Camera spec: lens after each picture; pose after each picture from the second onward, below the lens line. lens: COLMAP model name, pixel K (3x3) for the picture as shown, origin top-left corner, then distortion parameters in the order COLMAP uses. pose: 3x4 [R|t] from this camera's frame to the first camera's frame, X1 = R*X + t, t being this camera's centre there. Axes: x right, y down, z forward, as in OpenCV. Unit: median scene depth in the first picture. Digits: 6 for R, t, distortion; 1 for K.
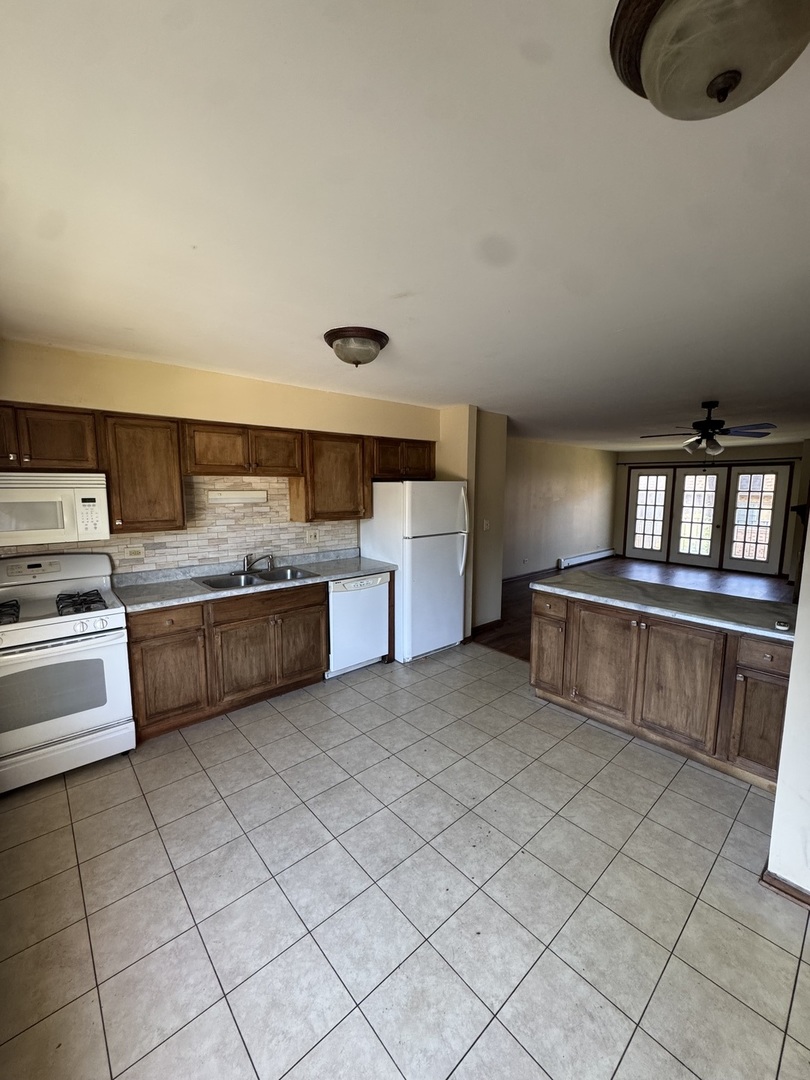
lens RADIAL K [[430.6, 0, 408.0], [0, 430.6, 540.1], [0, 0, 1]] dist [-0.003859, 0.000376]
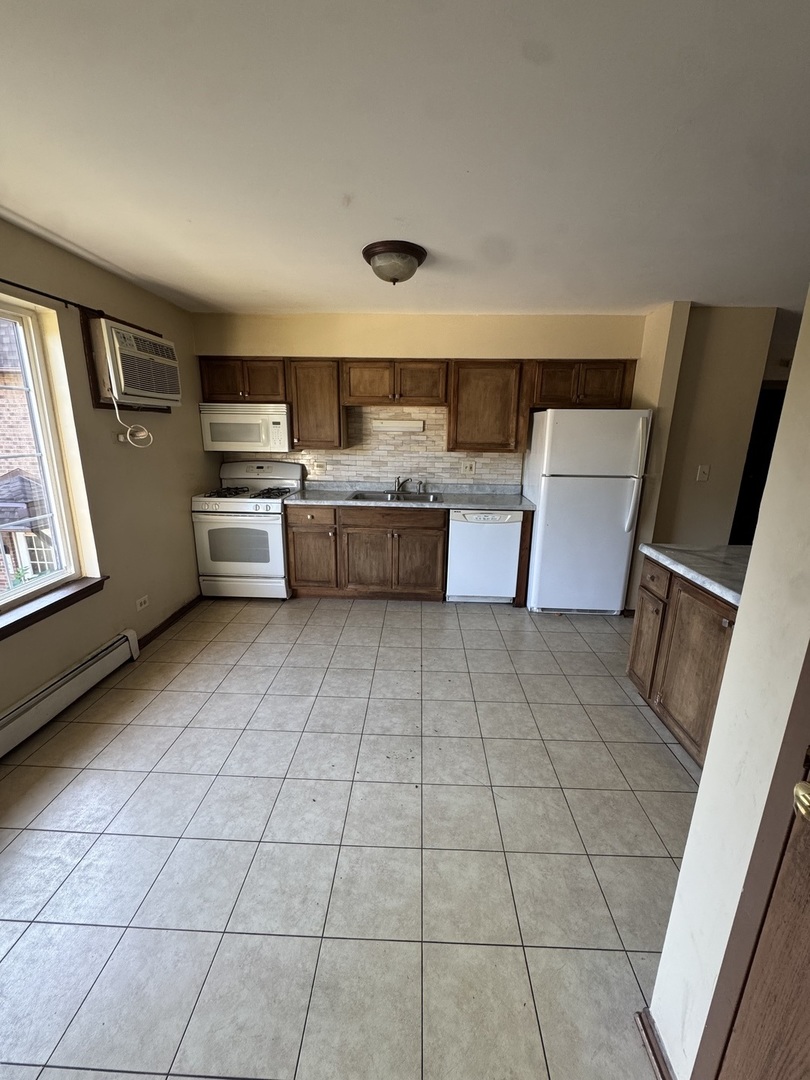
lens RADIAL K [[430.6, 0, 408.0], [0, 430.6, 540.1], [0, 0, 1]] dist [-0.003859, 0.000376]
pose [[0.724957, 0.180395, -0.664752, 0.497103], [-0.098860, 0.982354, 0.158770, 0.015787], [0.681663, -0.049384, 0.729998, 0.188446]]
